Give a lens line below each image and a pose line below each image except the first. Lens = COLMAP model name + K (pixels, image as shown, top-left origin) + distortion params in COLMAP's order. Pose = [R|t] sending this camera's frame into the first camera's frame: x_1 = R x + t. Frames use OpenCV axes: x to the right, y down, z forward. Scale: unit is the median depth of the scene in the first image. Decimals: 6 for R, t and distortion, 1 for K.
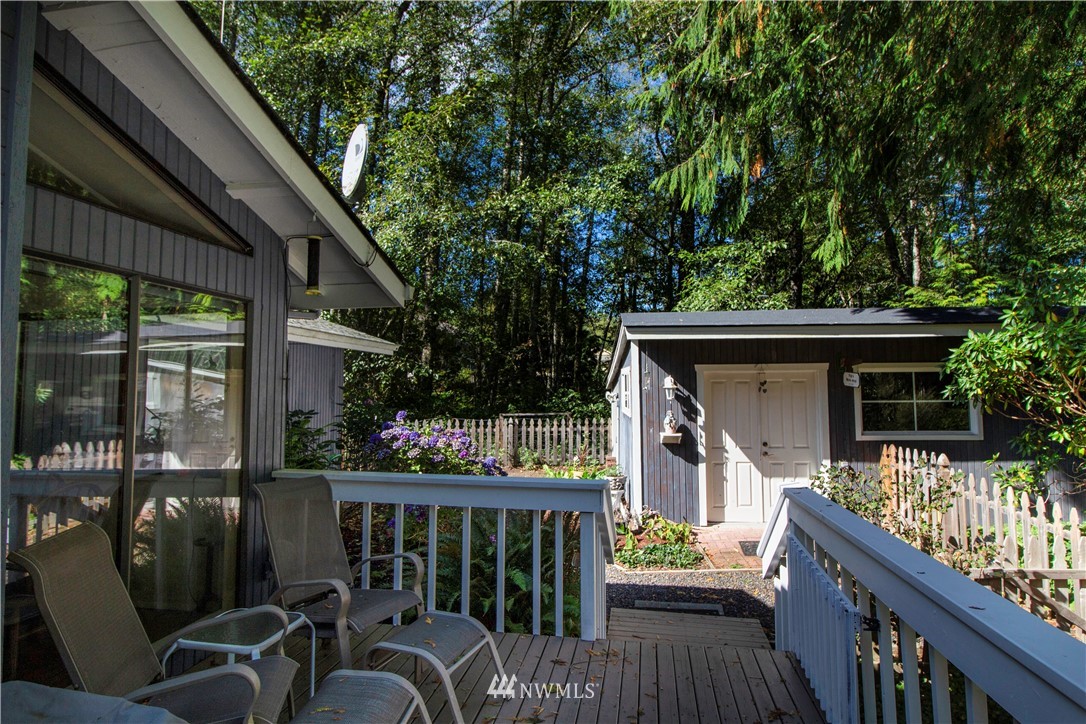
lens RADIAL K [[578.9, 0, 540.8], [0, 578.9, 360.0], [0, 0, 1]] dist [0.002369, -0.000536]
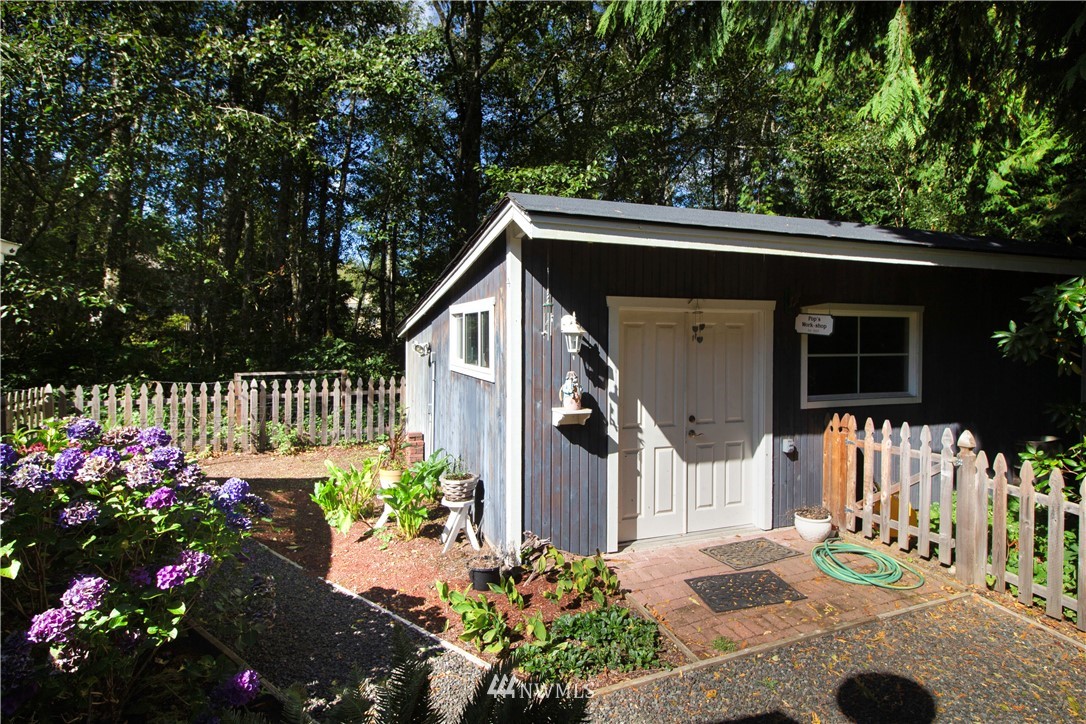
lens RADIAL K [[578.9, 0, 544.1], [0, 578.9, 356.1], [0, 0, 1]] dist [0.002369, -0.000536]
pose [[0.907877, -0.001905, 0.419232, -0.051168], [-0.029855, 0.997157, 0.069184, 0.031542], [-0.418172, -0.075327, 0.905239, 0.469283]]
